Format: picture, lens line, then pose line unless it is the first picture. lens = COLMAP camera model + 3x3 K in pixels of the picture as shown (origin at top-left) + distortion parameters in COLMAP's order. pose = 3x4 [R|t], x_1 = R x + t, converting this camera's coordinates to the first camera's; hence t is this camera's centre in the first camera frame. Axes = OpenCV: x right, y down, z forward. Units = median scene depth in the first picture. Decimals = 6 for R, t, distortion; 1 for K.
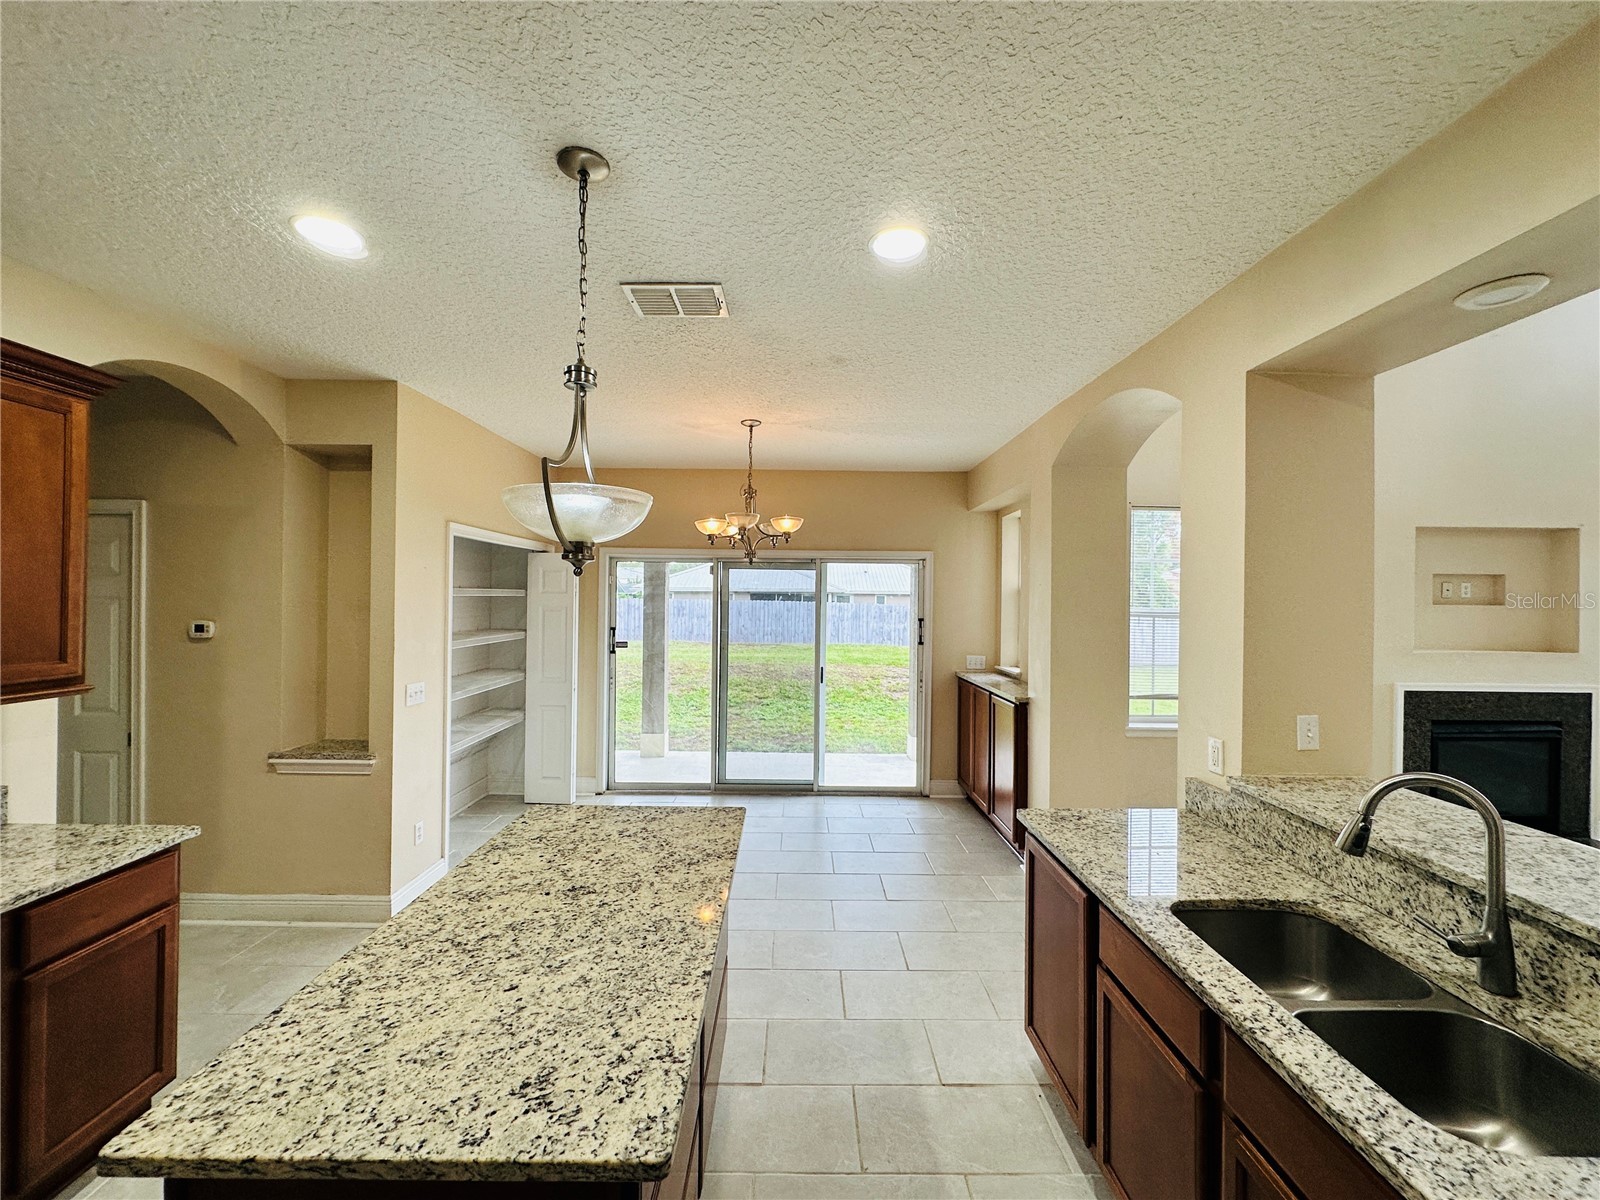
lens RADIAL K [[640.3, 0, 808.6], [0, 640.3, 603.0], [0, 0, 1]] dist [-0.005981, 0.002140]
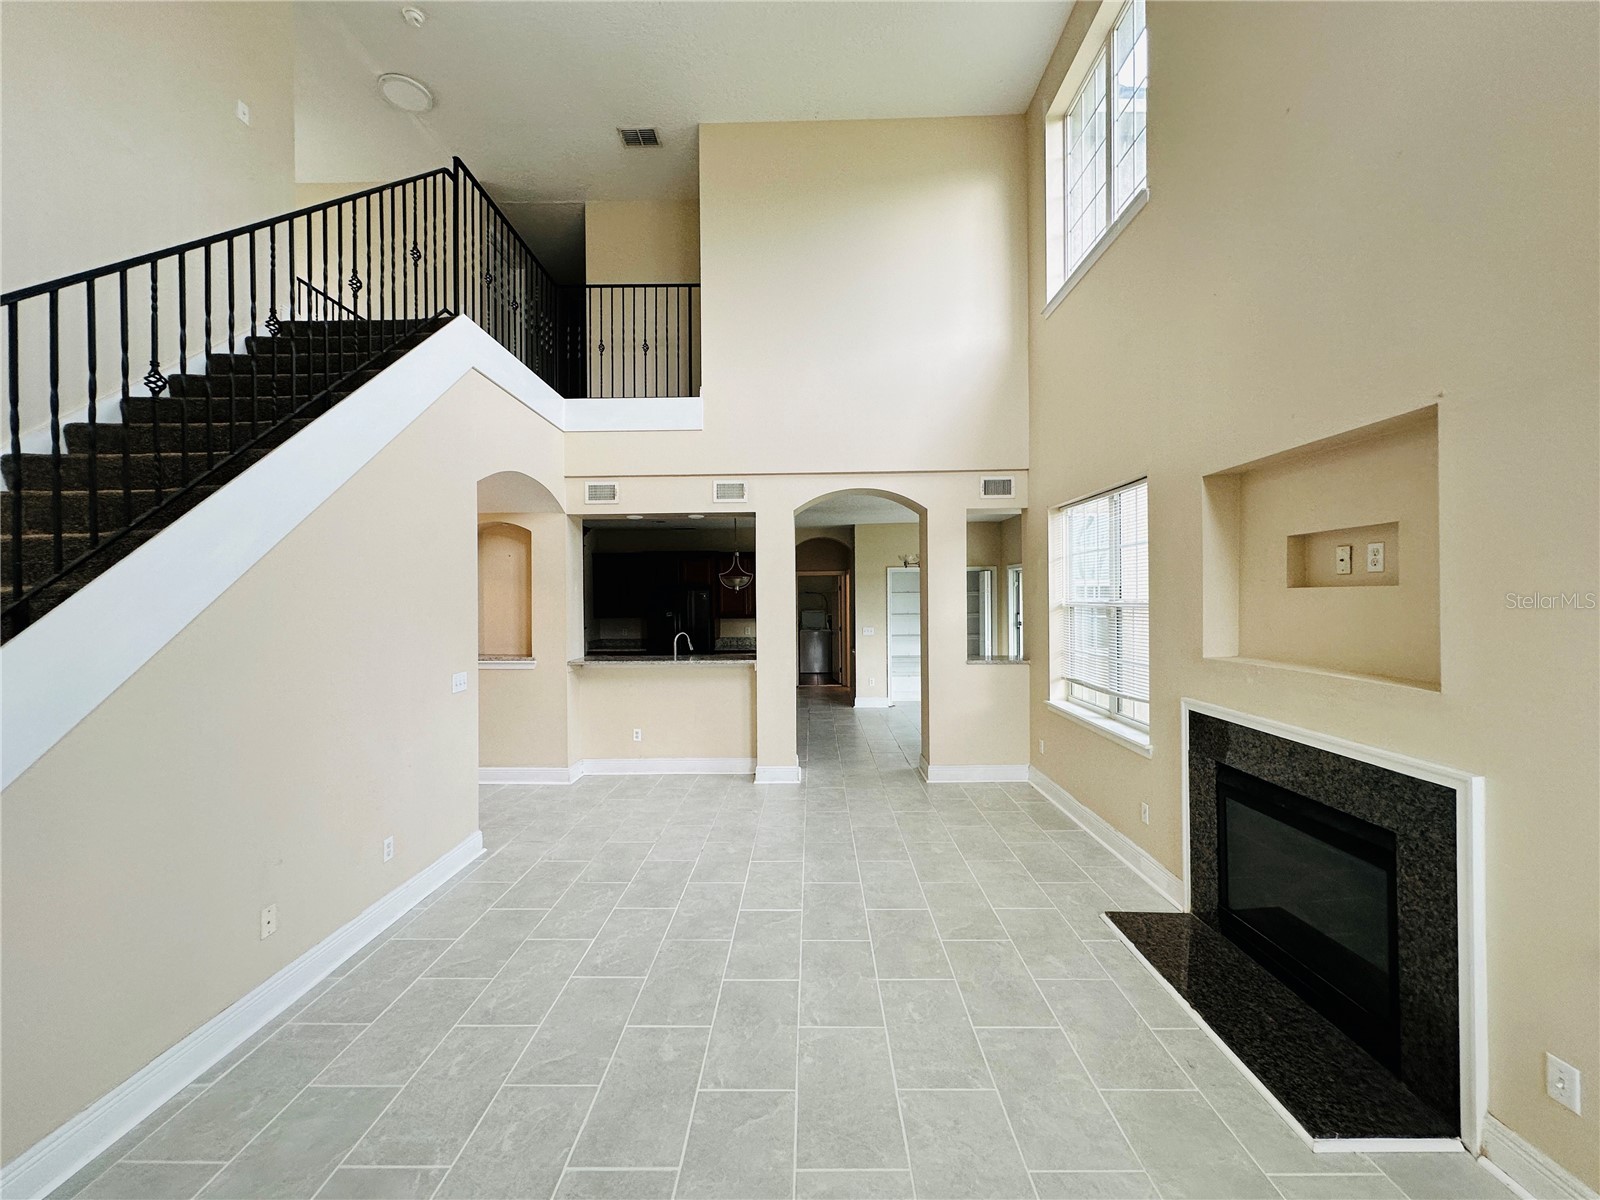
lens RADIAL K [[640.3, 0, 795.9], [0, 640.3, 597.4], [0, 0, 1]] dist [-0.005981, 0.002140]
pose [[-0.033547, -0.011135, -0.999375, 3.855666], [0.002138, 0.999935, -0.011213, 0.042540], [0.999435, -0.002513, -0.033521, 1.346520]]
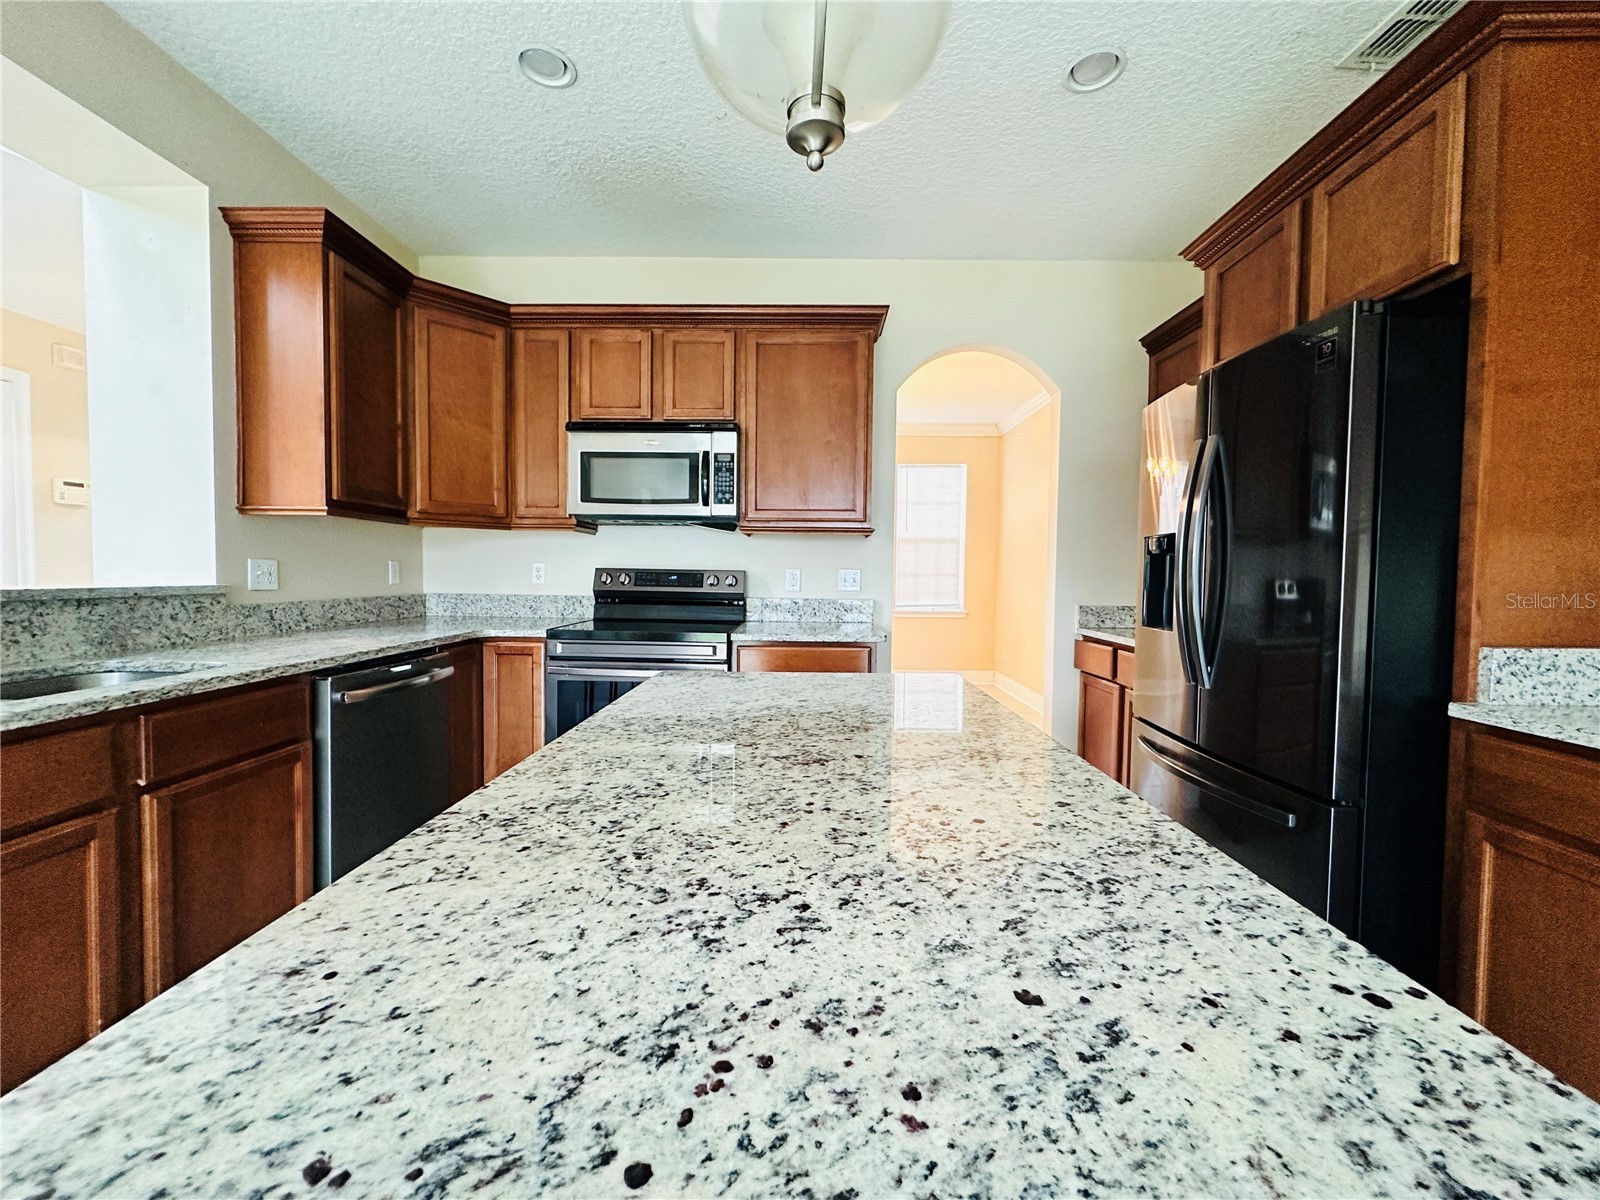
lens RADIAL K [[640.3, 0, 806.1], [0, 640.3, 604.6], [0, 0, 1]] dist [-0.005981, 0.002140]
pose [[-0.999266, -0.026291, 0.027873, -0.309738], [-0.024794, 0.998300, 0.052741, 0.244442], [-0.029212, 0.052011, -0.998219, 1.278010]]
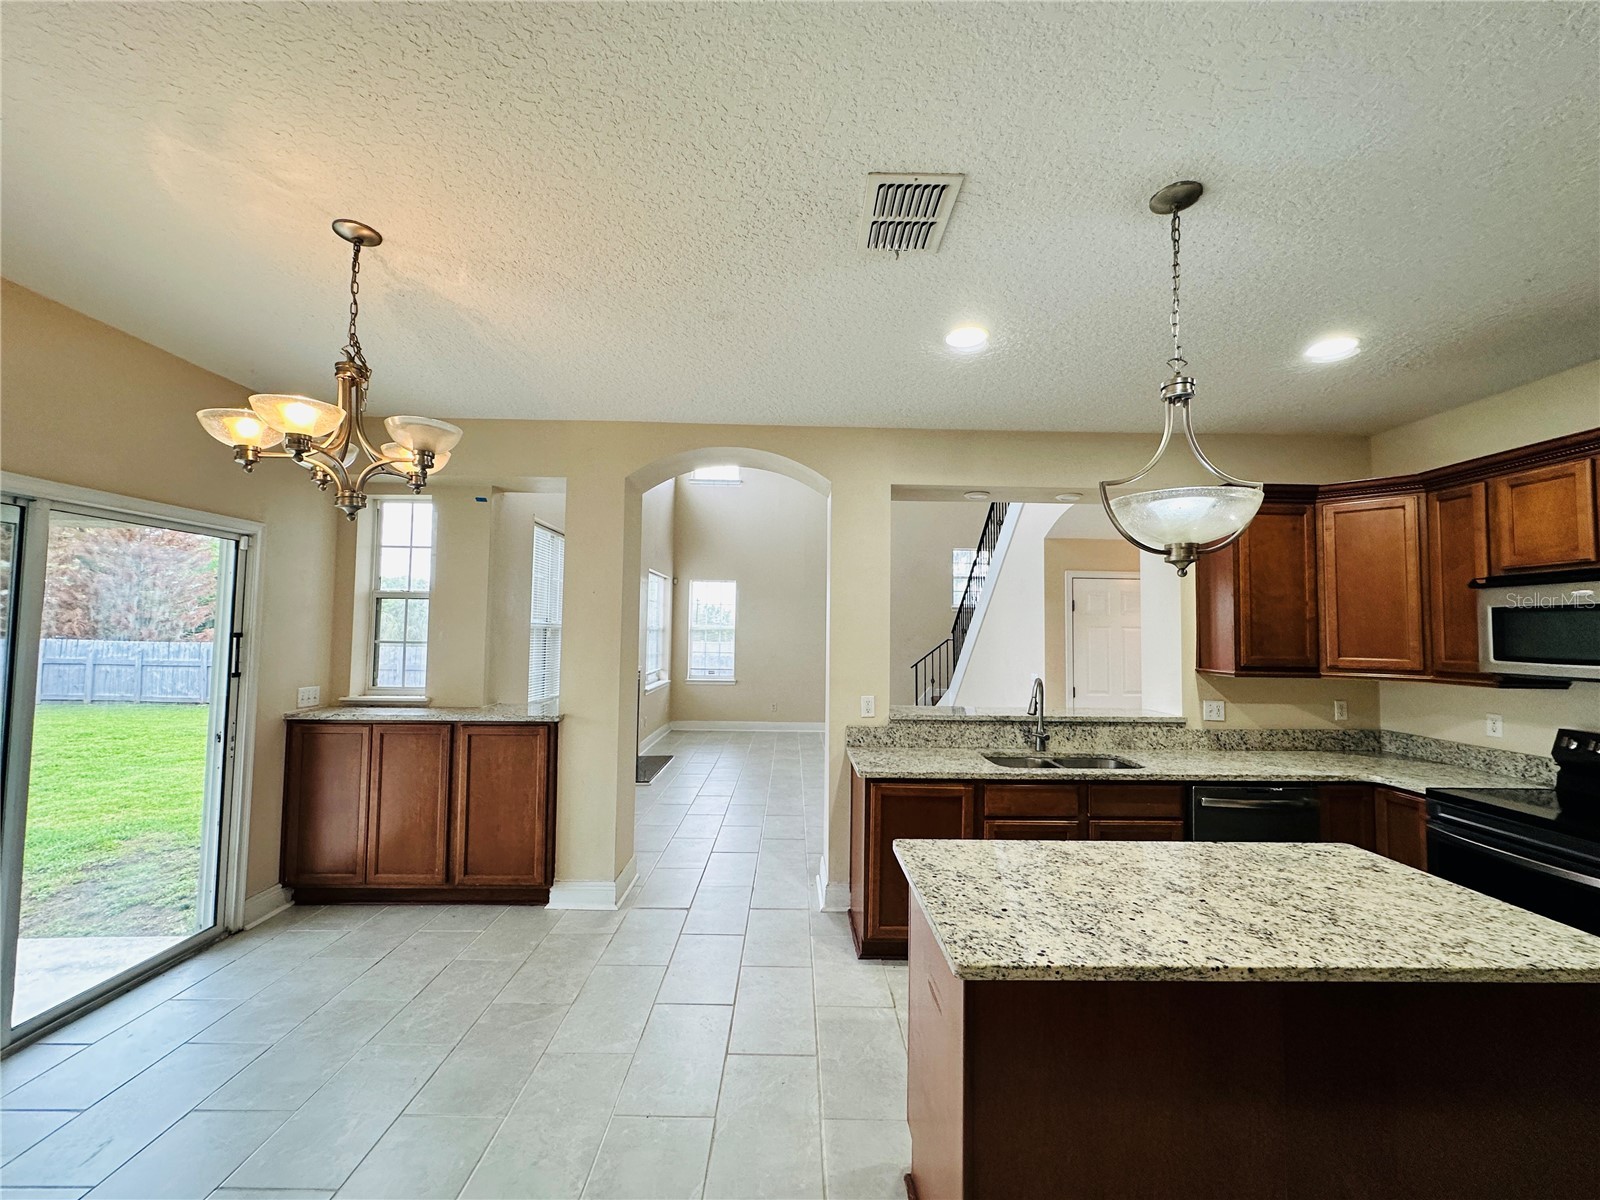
lens RADIAL K [[640.3, 0, 793.6], [0, 640.3, 599.5], [0, 0, 1]] dist [-0.005981, 0.002140]
pose [[0.005501, 0.039045, 0.999222, -1.157468], [-0.008678, 0.999202, -0.038996, 0.033490], [-0.999947, -0.008457, 0.005835, 1.338717]]
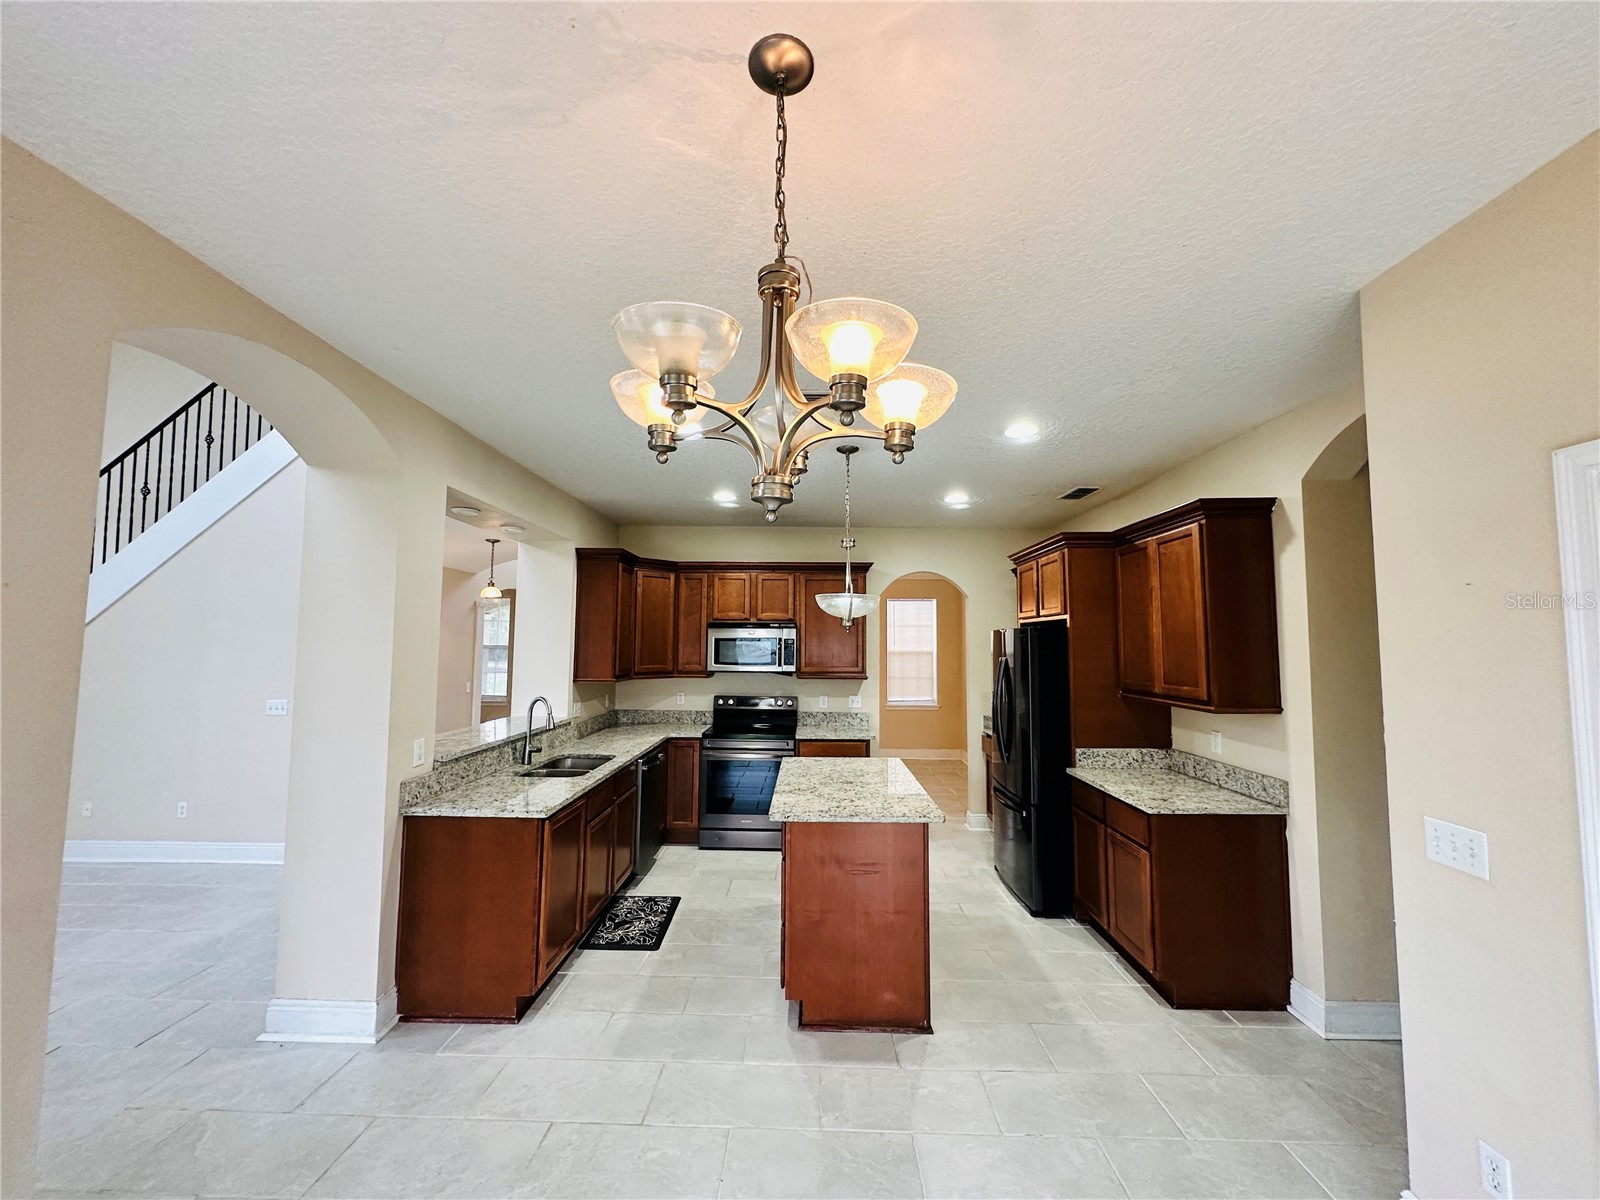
lens RADIAL K [[640.3, 0, 806.0], [0, 640.3, 599.9], [0, 0, 1]] dist [-0.005981, 0.002140]
pose [[-0.999303, -0.017859, 0.032786, -0.234650], [-0.019975, 0.997660, -0.065386, -0.007918], [-0.031542, -0.065996, -0.997321, 2.629831]]
